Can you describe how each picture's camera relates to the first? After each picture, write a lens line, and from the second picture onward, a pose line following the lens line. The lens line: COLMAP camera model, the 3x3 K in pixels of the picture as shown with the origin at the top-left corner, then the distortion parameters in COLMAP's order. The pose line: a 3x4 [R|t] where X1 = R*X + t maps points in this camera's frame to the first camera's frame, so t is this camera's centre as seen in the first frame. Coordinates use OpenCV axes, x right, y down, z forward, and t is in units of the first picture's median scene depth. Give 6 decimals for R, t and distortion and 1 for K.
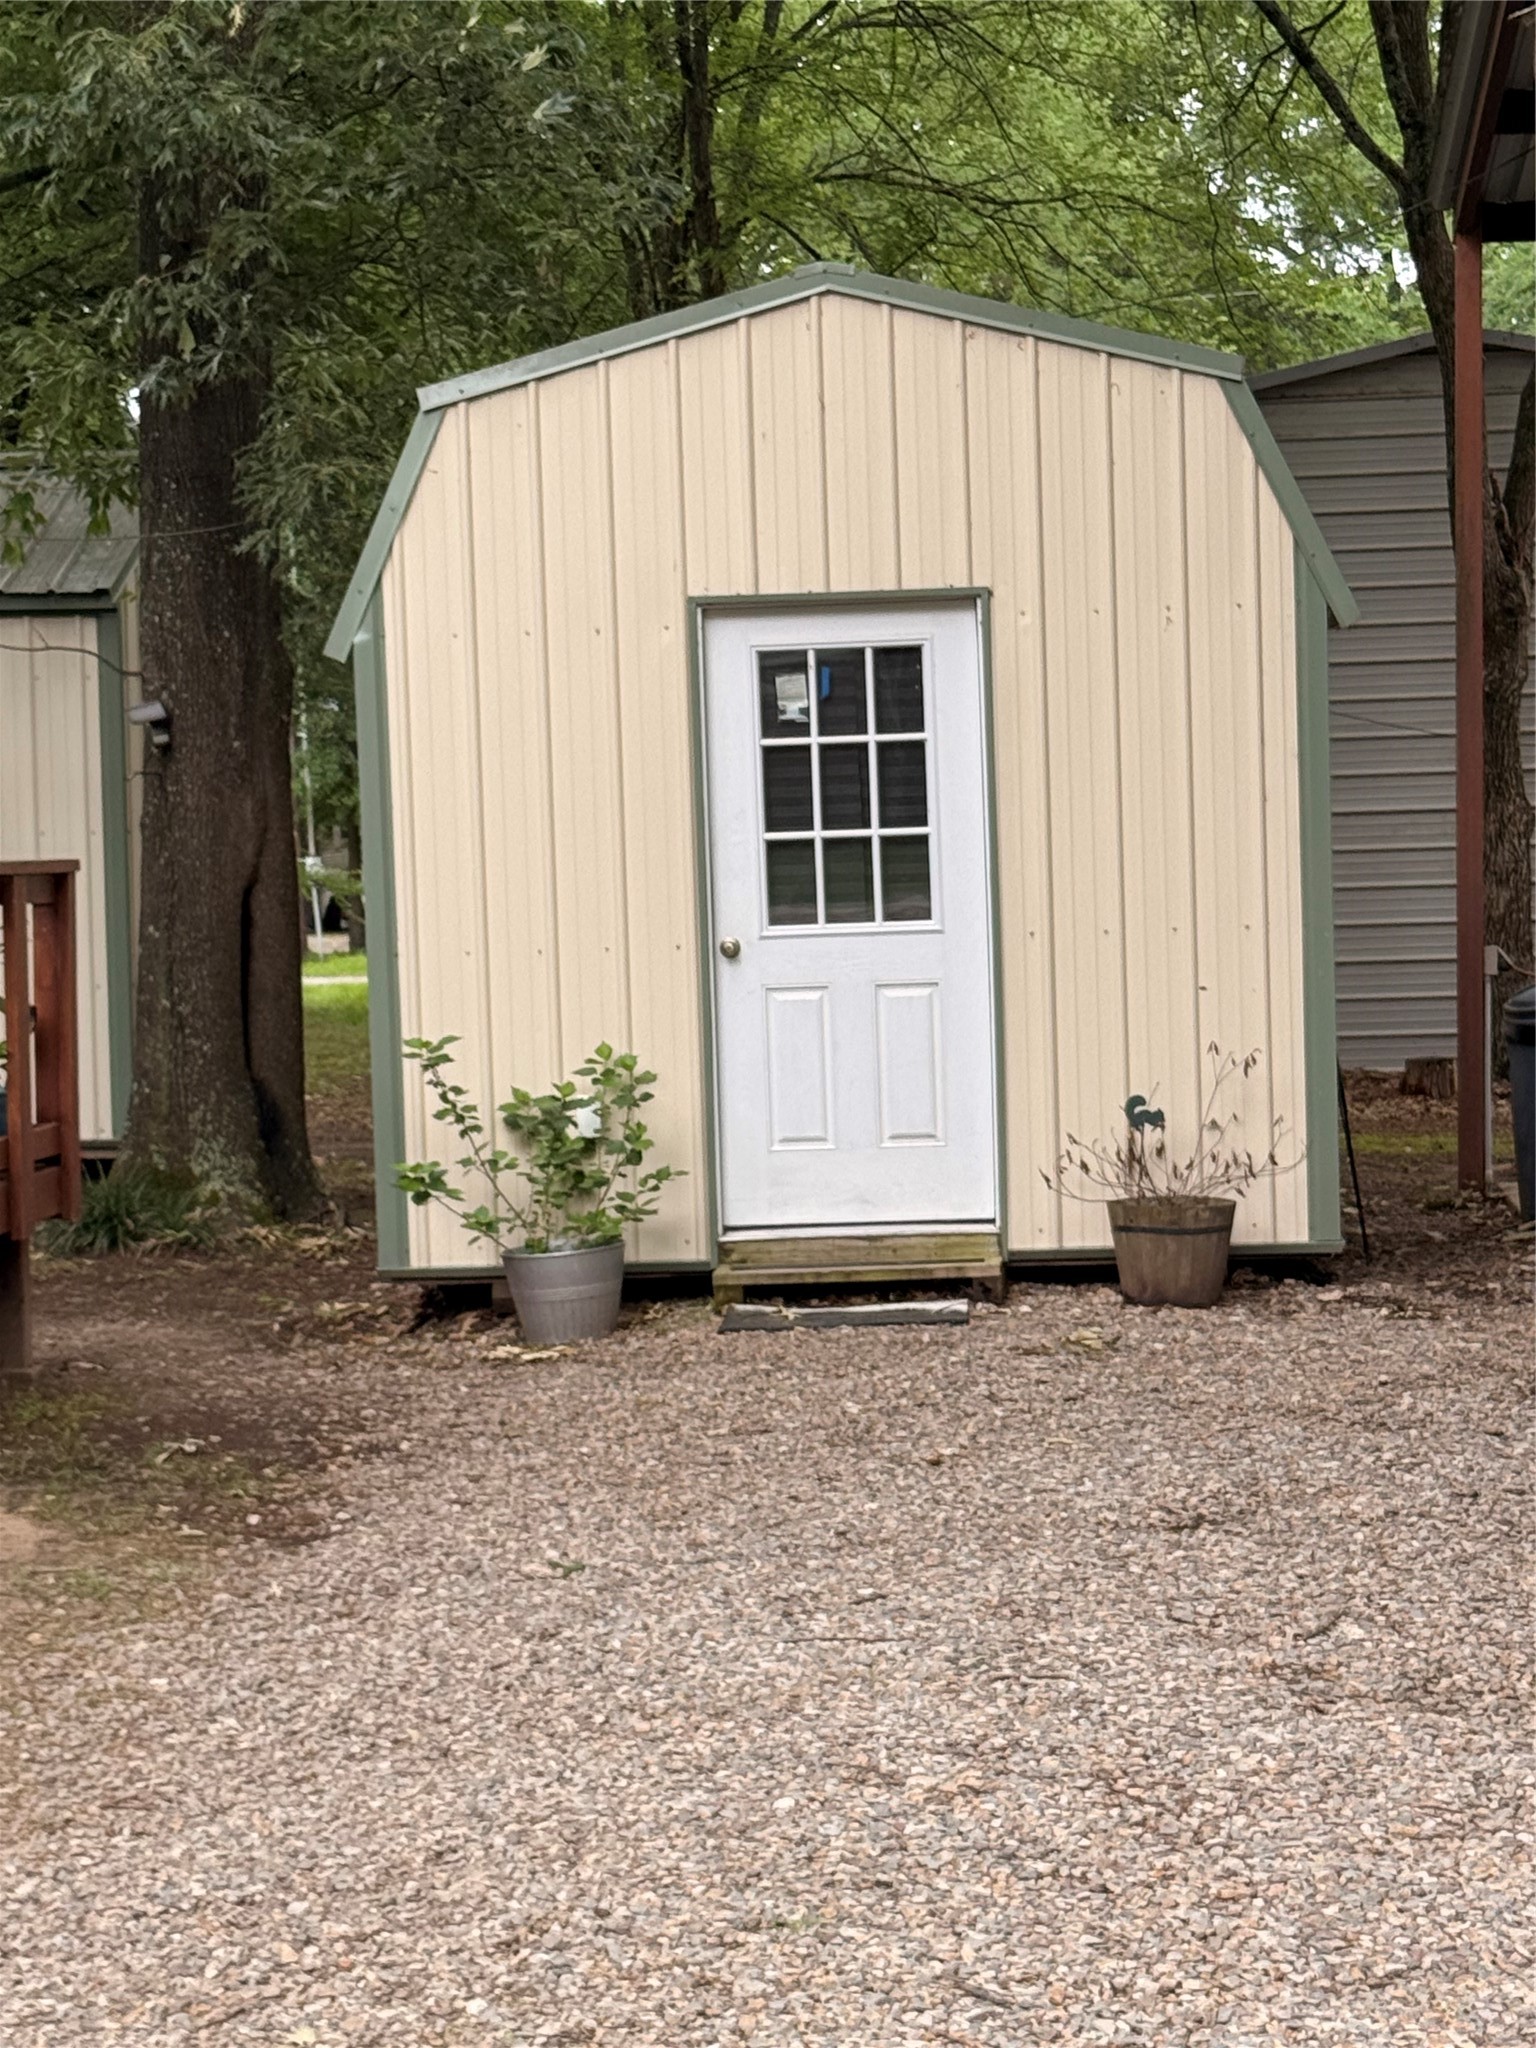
lens RADIAL K [[4432.3, 0, 768.0], [0, 4432.3, 1024.0], [0, 0, 1]] dist [0.090845, 0.271670]
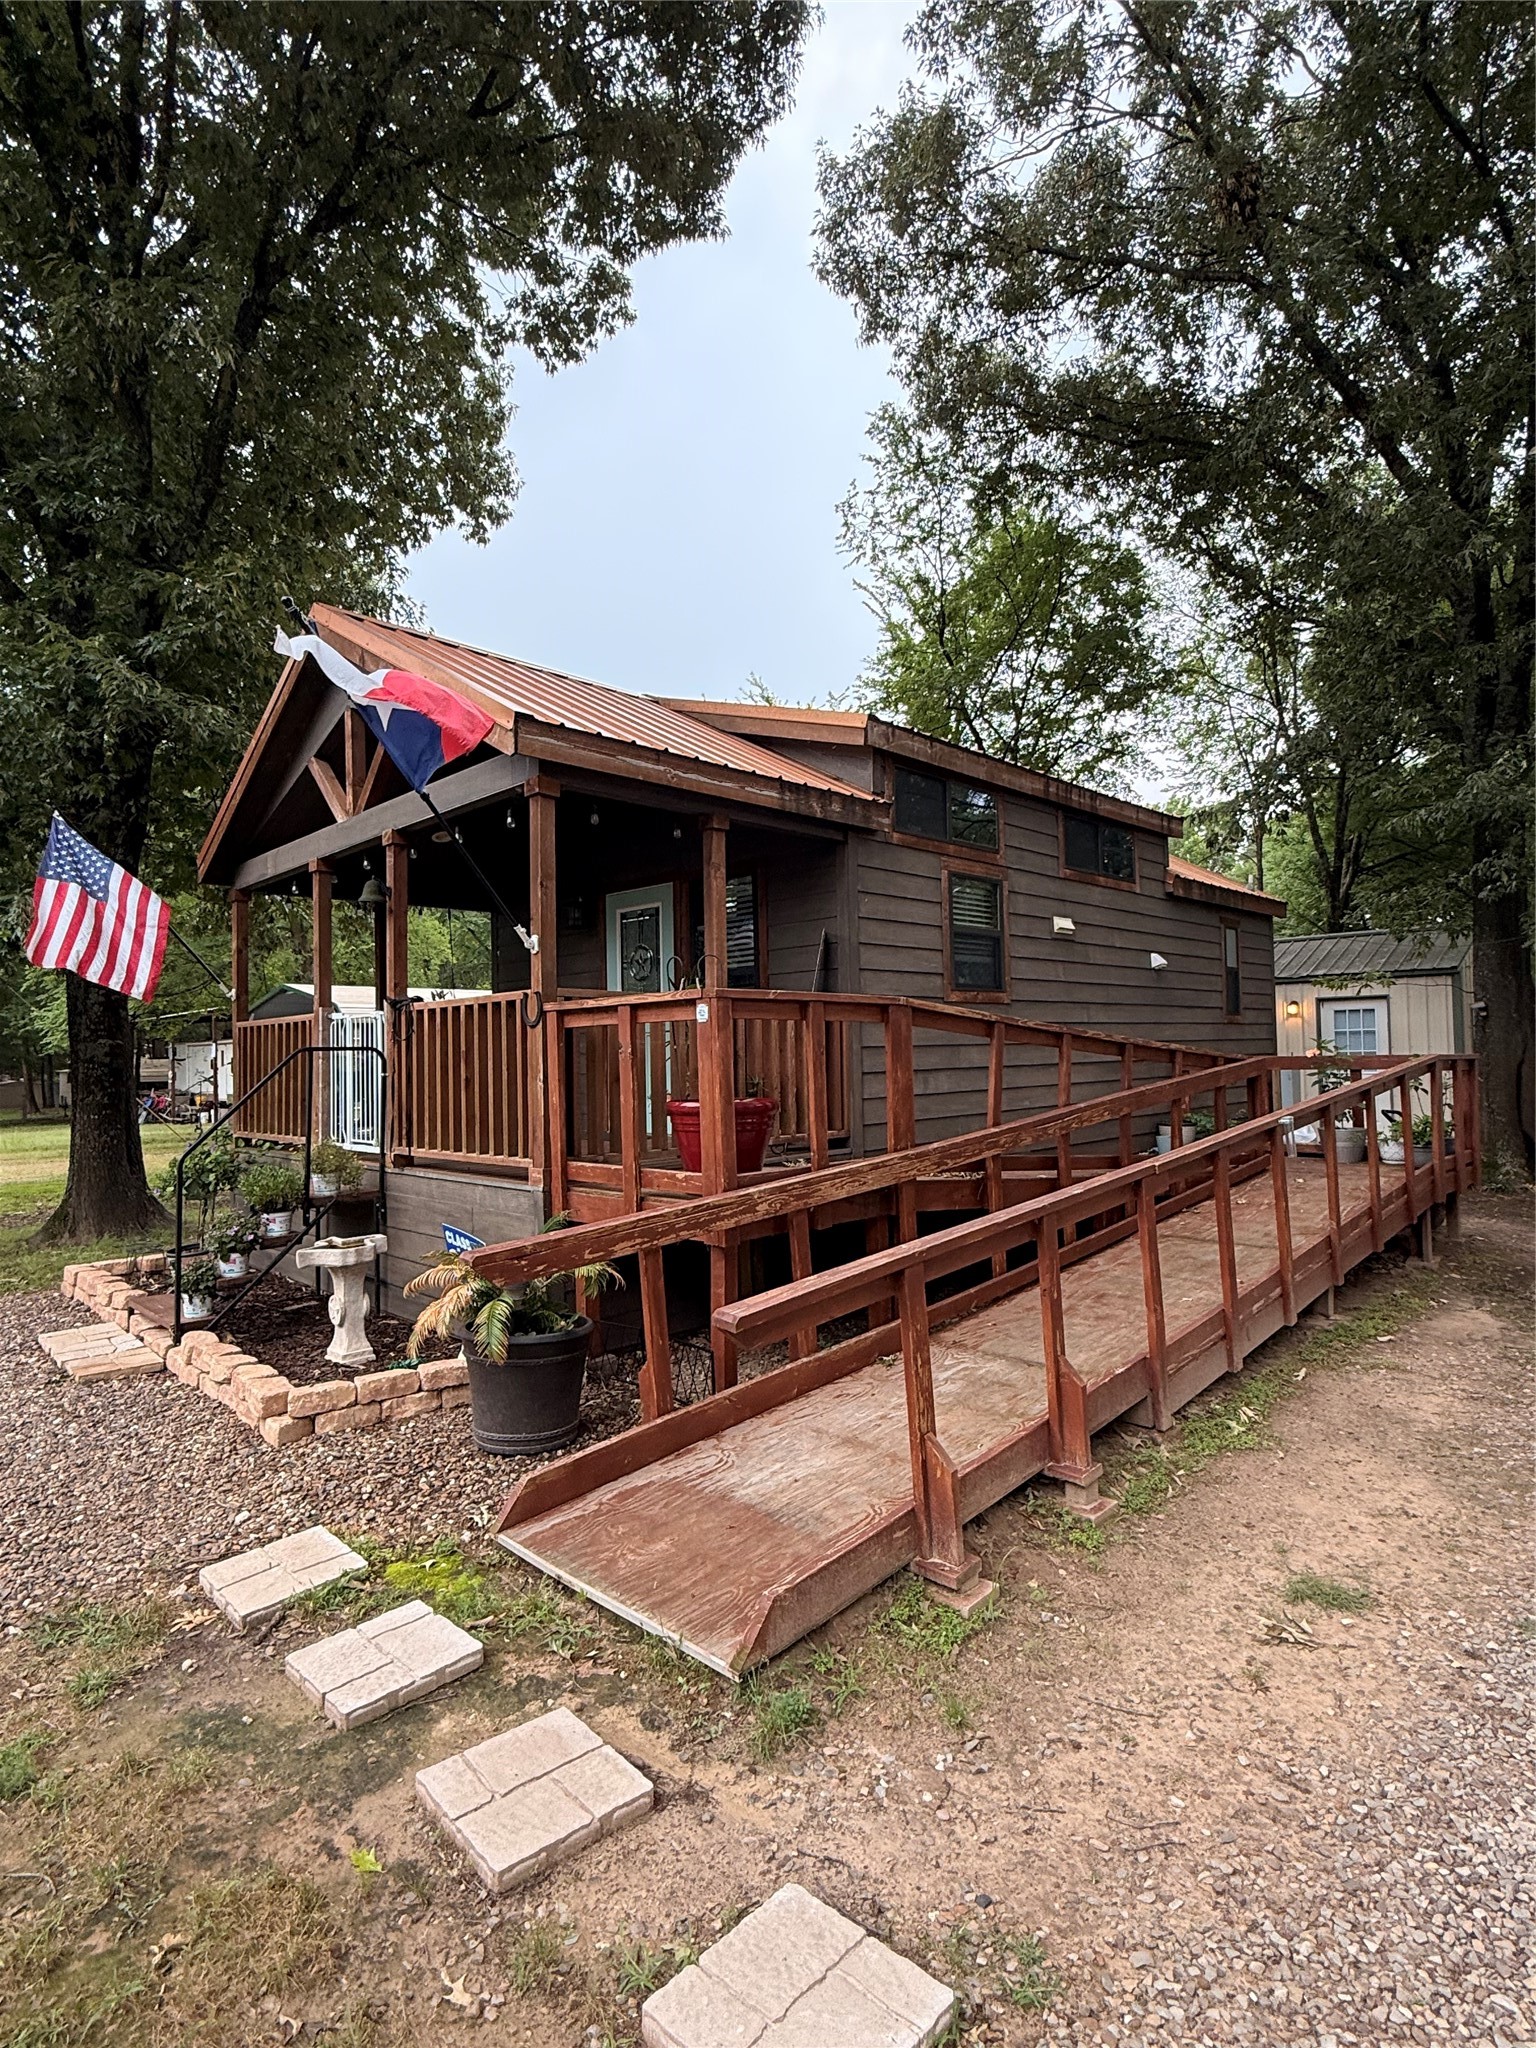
lens RADIAL K [[1055.1, 0, 768.0], [0, 1055.1, 1024.0], [0, 0, 1]] dist [0.000284, 0.000671]
pose [[0.773473, -0.012620, -0.633703, -0.078448], [-0.029607, 0.997991, -0.056013, -0.005697], [0.633137, 0.062087, 0.771546, 0.209028]]
